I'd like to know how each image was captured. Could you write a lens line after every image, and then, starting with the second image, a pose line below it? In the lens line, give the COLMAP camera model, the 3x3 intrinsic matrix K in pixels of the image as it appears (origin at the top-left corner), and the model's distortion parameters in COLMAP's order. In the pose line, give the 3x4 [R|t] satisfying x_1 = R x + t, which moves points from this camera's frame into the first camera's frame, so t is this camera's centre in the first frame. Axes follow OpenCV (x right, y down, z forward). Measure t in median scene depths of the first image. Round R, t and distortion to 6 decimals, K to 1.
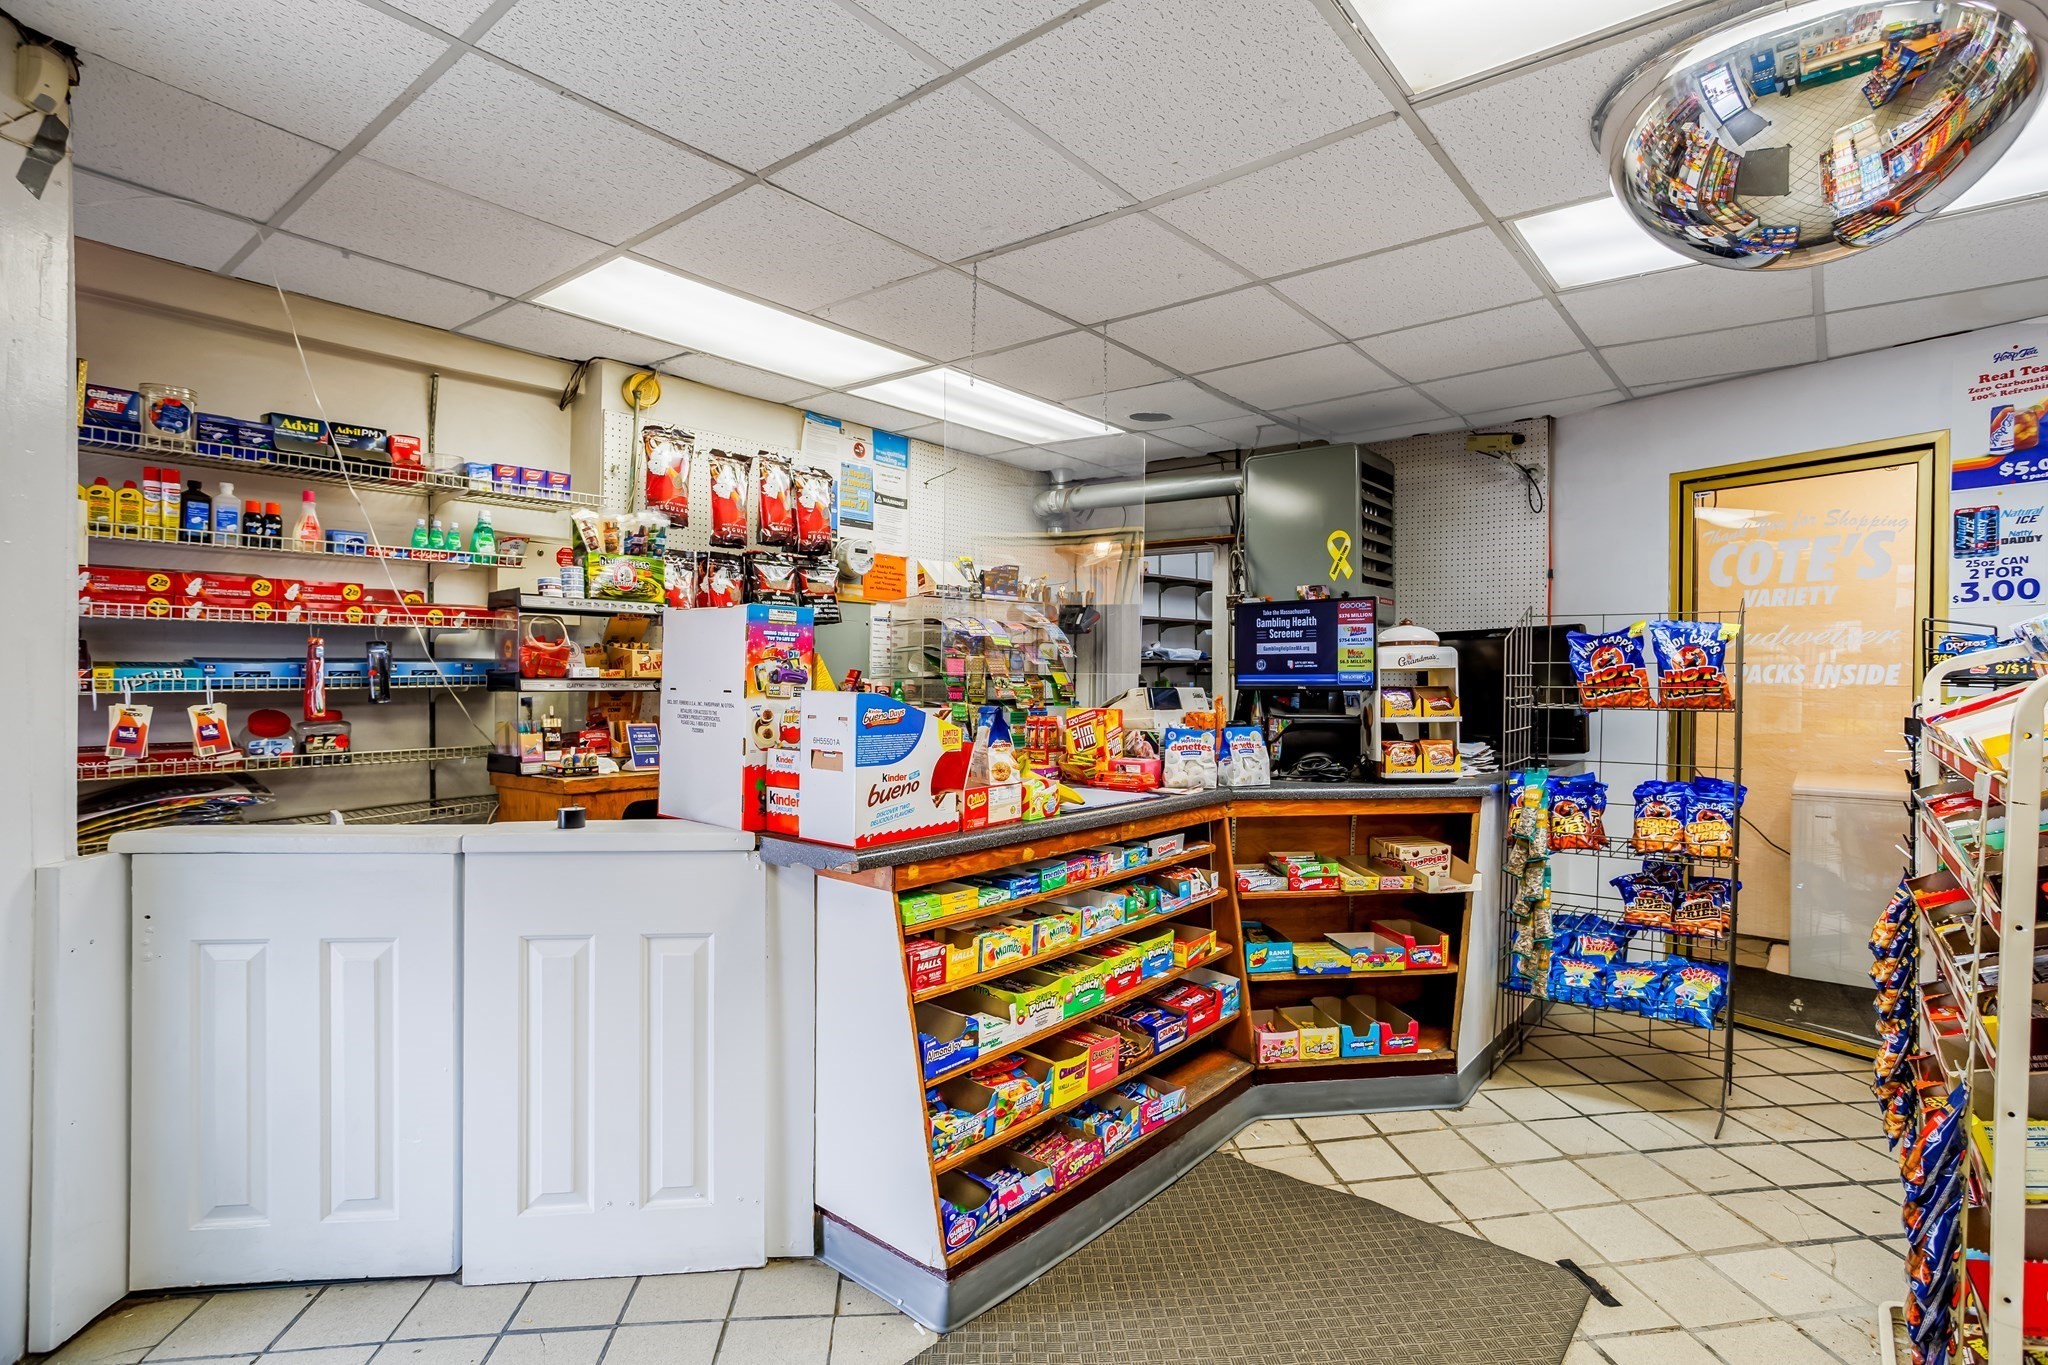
lens RADIAL K [[1001.8, 0, 1030.1], [0, 1001.8, 682.6], [0, 0, 1]] dist [-0.052229, 0.033054]
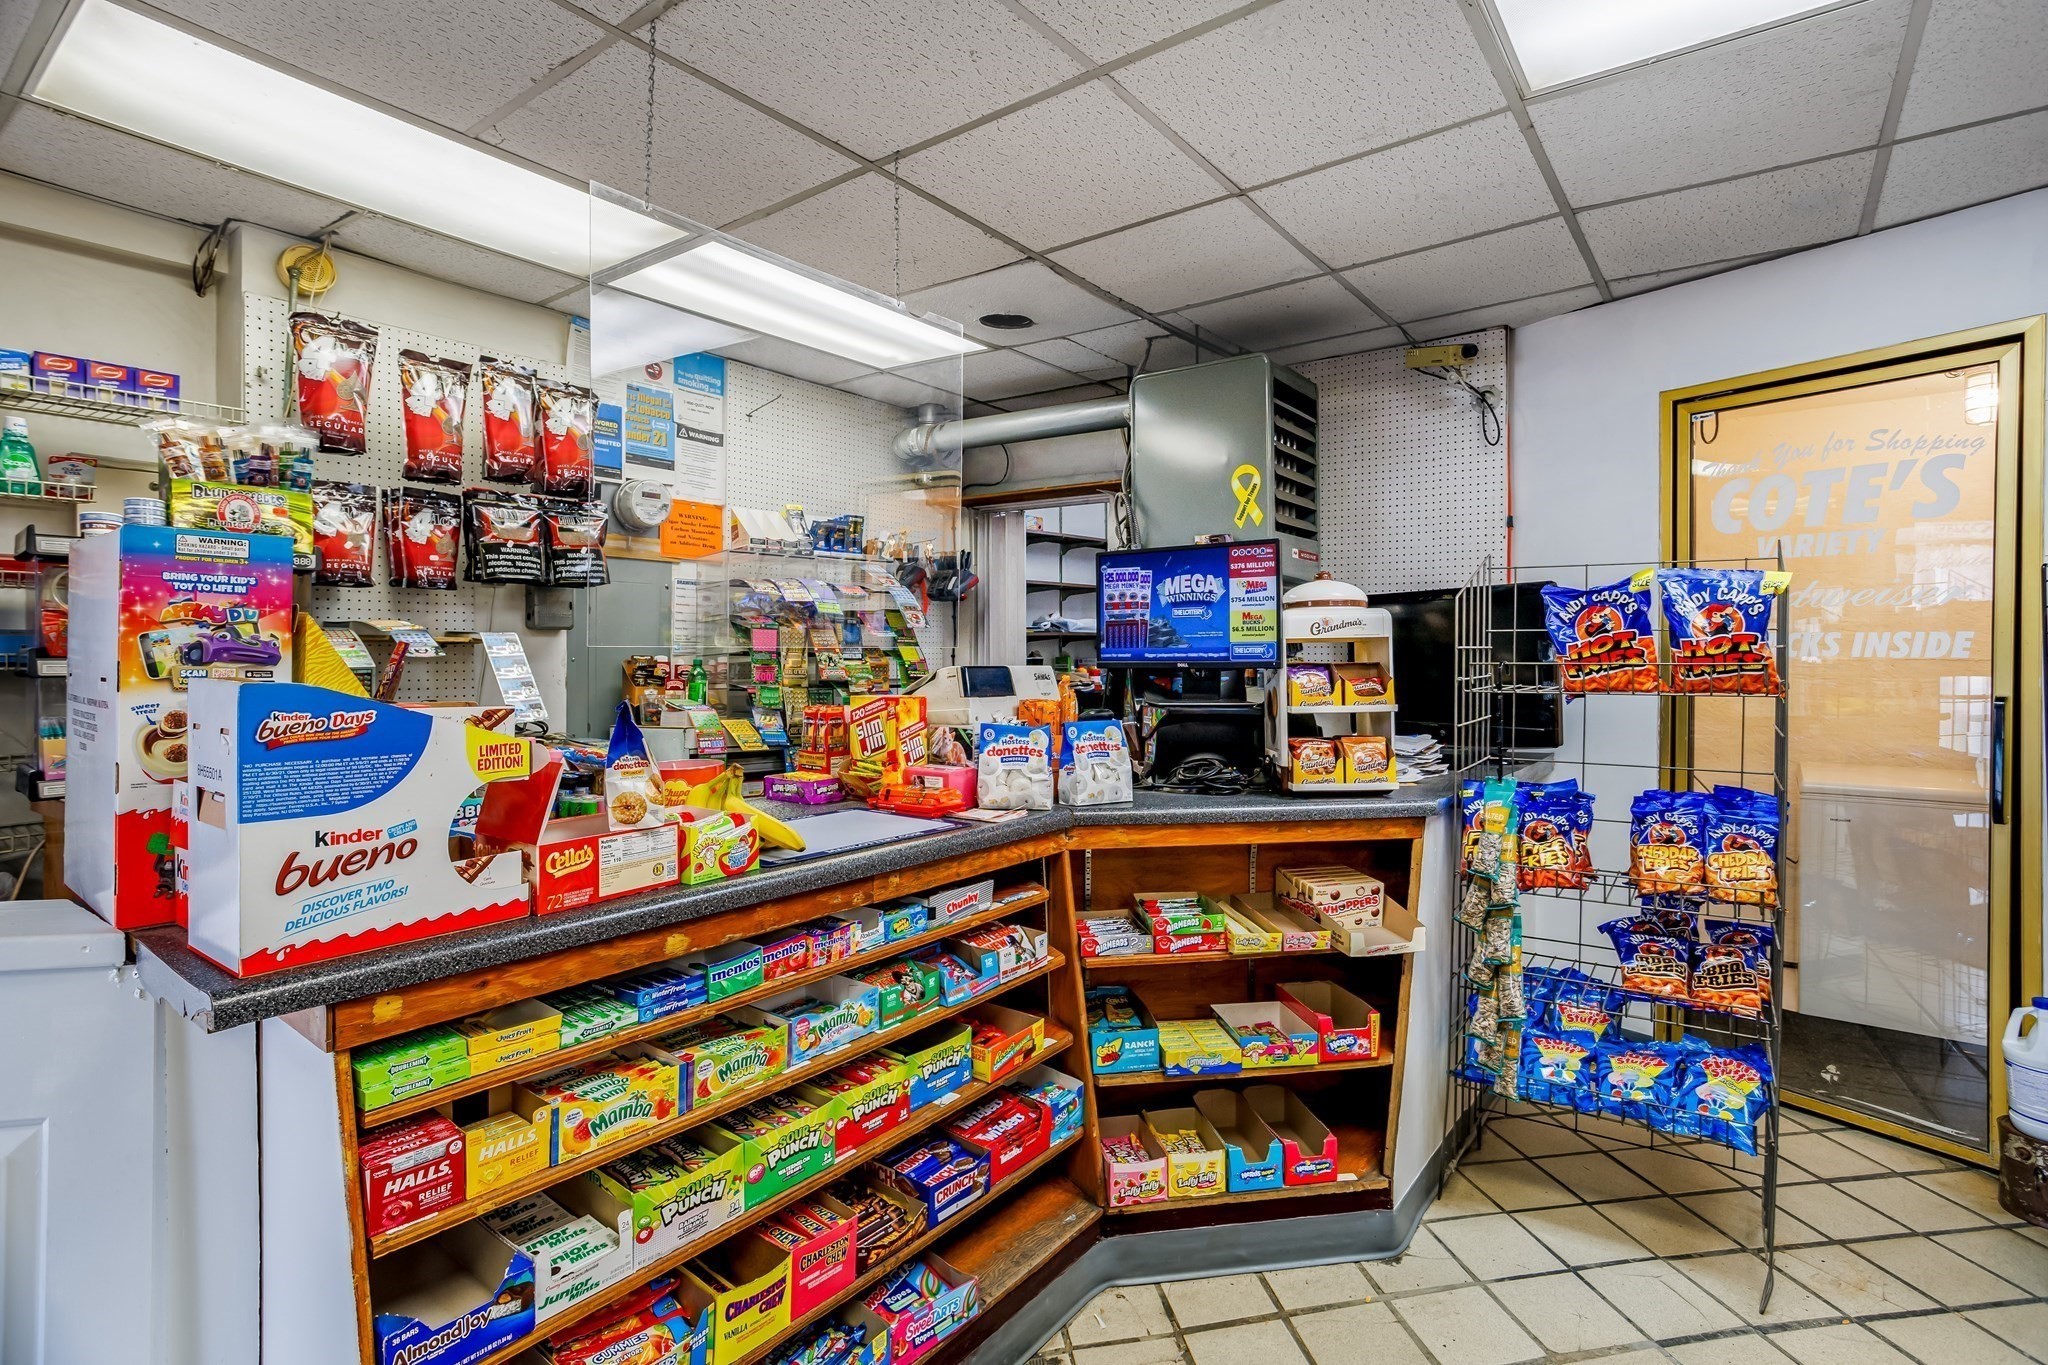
lens RADIAL K [[987.1, 0, 1025.2], [0, 987.1, 653.6], [0, 0, 1]] dist [-0.044677, 0.024470]
pose [[0.999408, -0.004236, 0.034154, 0.142879], [0.004415, 0.999977, -0.005167, -0.000534], [-0.034132, 0.005315, 0.999403, 0.301887]]
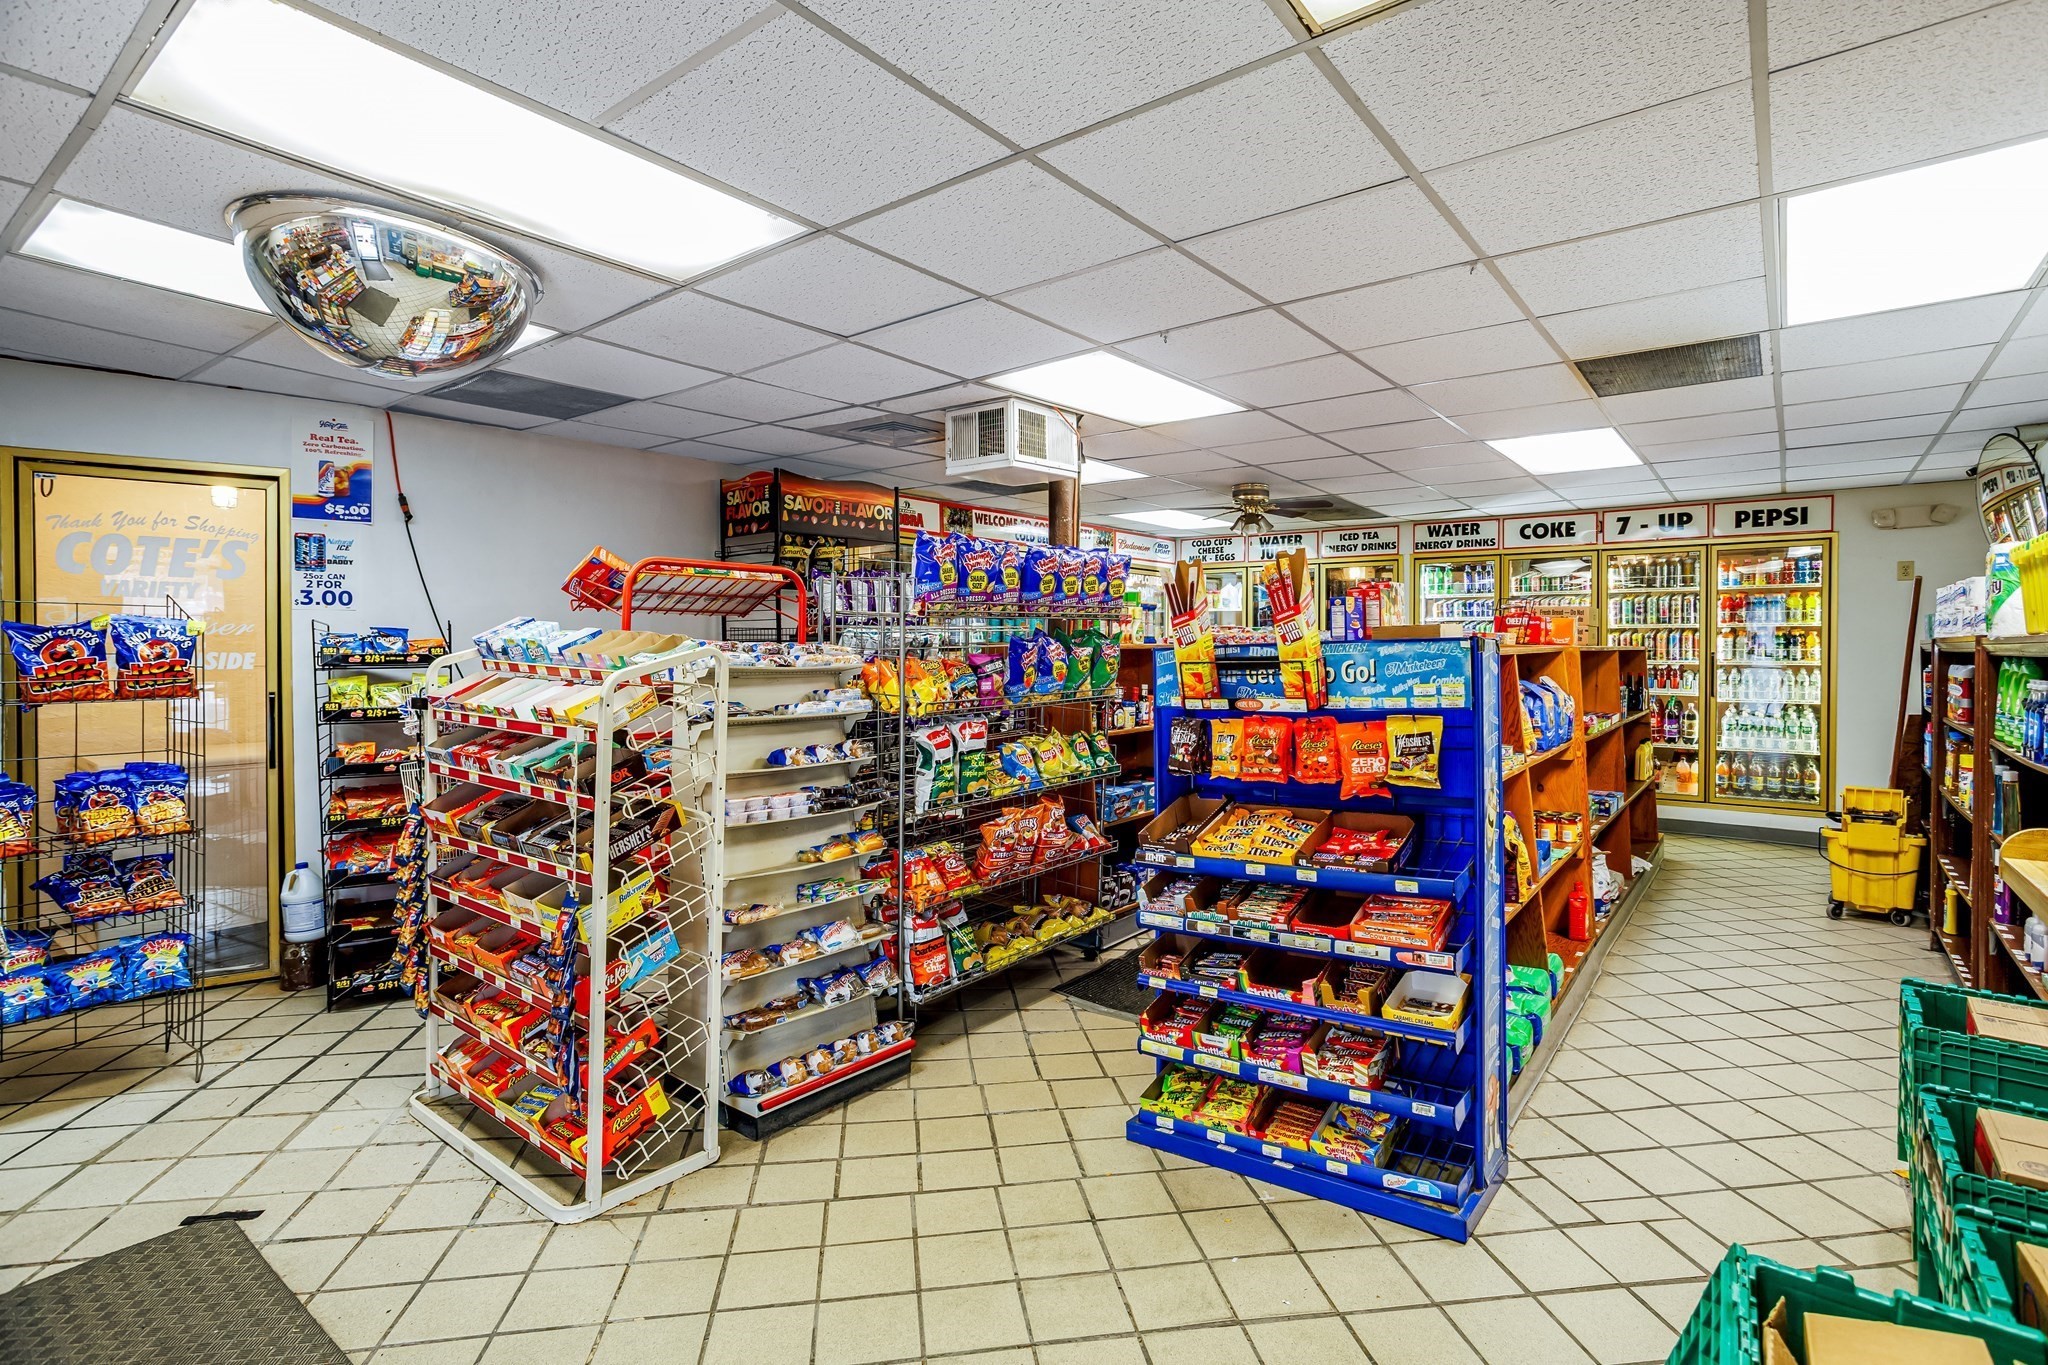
lens RADIAL K [[1001.8, 0, 1030.1], [0, 1001.8, 682.6], [0, 0, 1]] dist [-0.052229, 0.033054]
pose [[-0.029656, -0.038596, 0.998815, -0.387313], [0.004542, 0.999239, 0.038747, -0.025469], [-0.999550, 0.005686, -0.029458, 0.077394]]
